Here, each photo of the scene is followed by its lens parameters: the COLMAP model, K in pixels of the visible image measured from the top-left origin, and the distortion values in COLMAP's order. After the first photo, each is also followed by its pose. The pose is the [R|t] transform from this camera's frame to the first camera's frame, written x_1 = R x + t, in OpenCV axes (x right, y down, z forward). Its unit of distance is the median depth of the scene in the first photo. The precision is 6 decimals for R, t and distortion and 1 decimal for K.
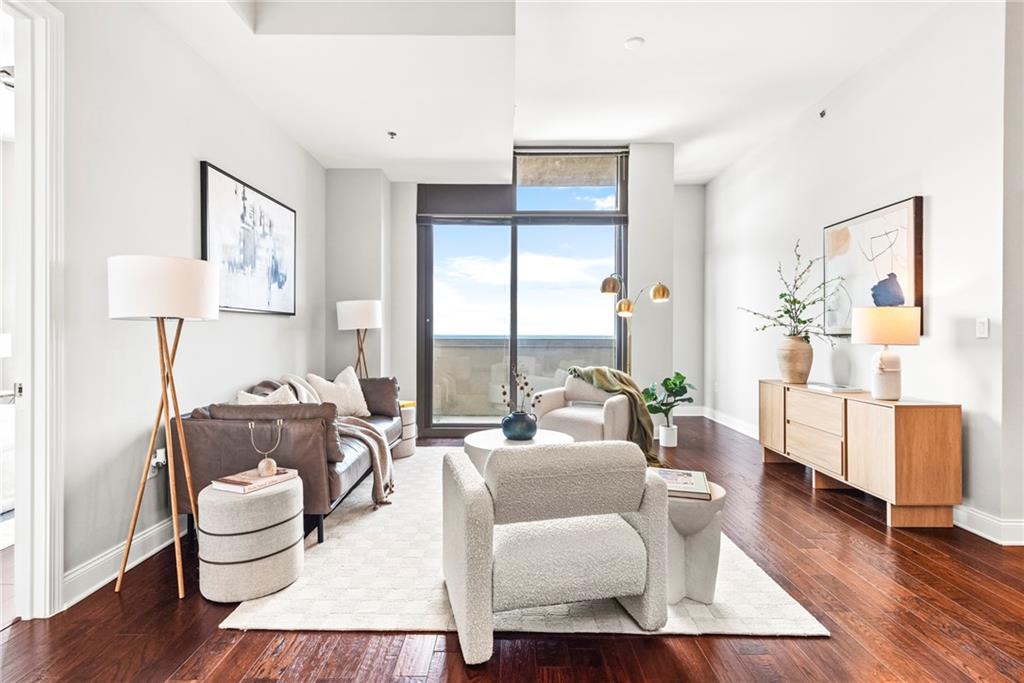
lens RADIAL K [[482.3, 0, 506.2], [0, 482.3, 338.3], [0, 0, 1]] dist [0.013773, -0.000831]
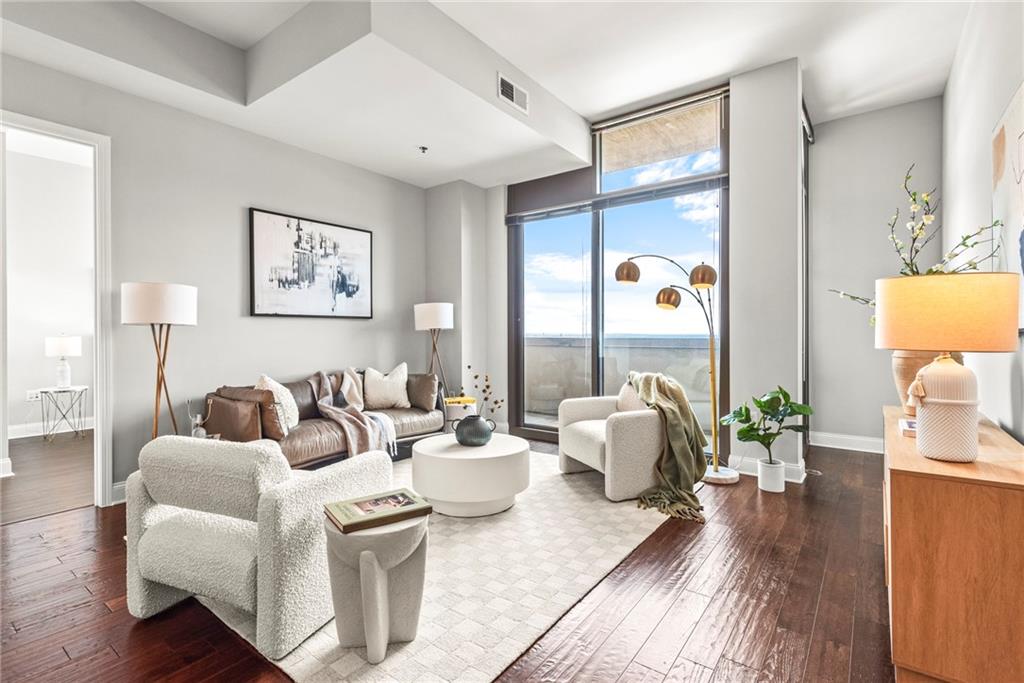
lens RADIAL K [[482.3, 0, 508.5], [0, 482.3, 338.3], [0, 0, 1]] dist [0.013773, -0.000831]
pose [[0.802310, 0.001331, -0.596906, 0.526492], [0.000434, 0.999996, 0.002813, -0.001401], [0.596908, -0.002516, 0.802306, 0.232363]]
